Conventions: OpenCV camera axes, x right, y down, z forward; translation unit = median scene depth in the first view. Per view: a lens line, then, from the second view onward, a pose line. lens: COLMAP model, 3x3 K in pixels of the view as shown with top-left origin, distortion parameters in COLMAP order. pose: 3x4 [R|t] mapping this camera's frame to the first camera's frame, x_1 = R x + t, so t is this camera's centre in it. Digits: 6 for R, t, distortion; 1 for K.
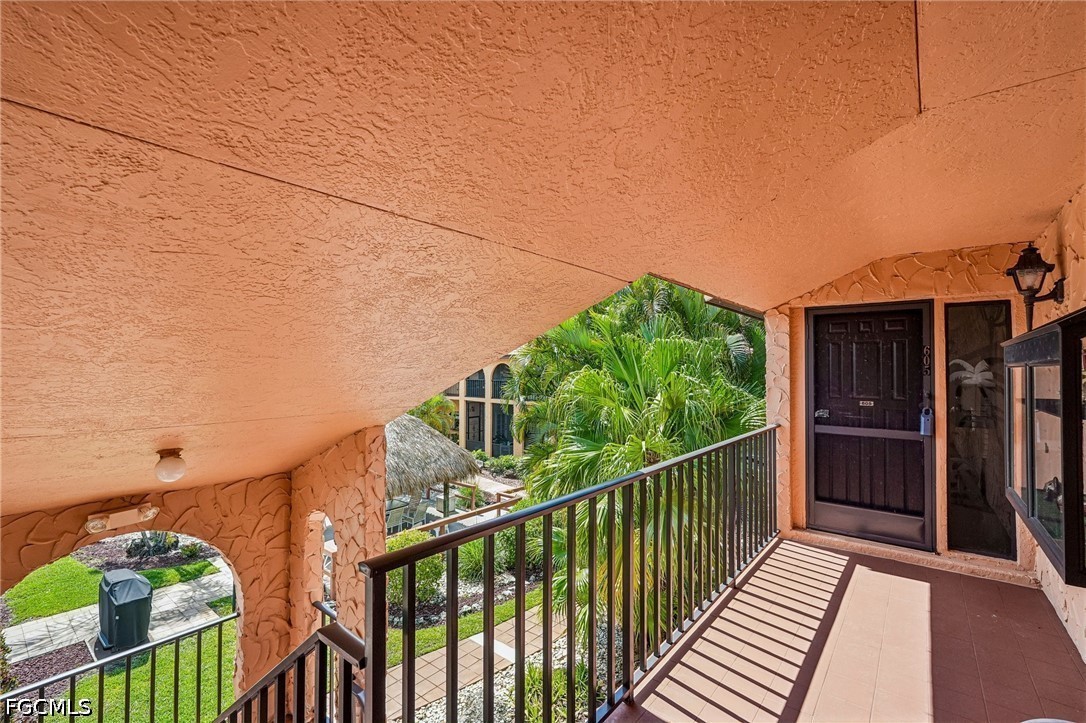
lens RADIAL K [[474.3, 0, 544.3], [0, 474.3, 361.1], [0, 0, 1]] dist [-0.018554, 0.007319]
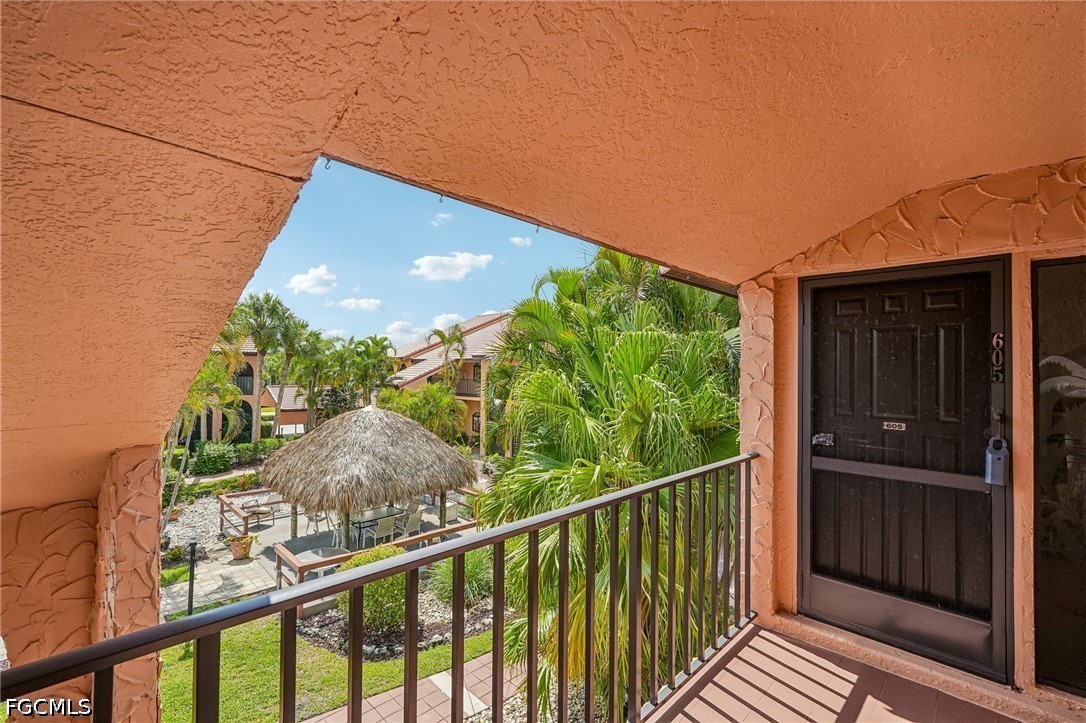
lens RADIAL K [[474.3, 0, 543.5], [0, 474.3, 361.5], [0, 0, 1]] dist [-0.018554, 0.007319]
pose [[0.995230, 0.006858, -0.097313, 0.267282], [-0.006921, 0.999976, -0.000309, 0.006684], [0.097309, 0.000981, 0.995254, 0.315318]]
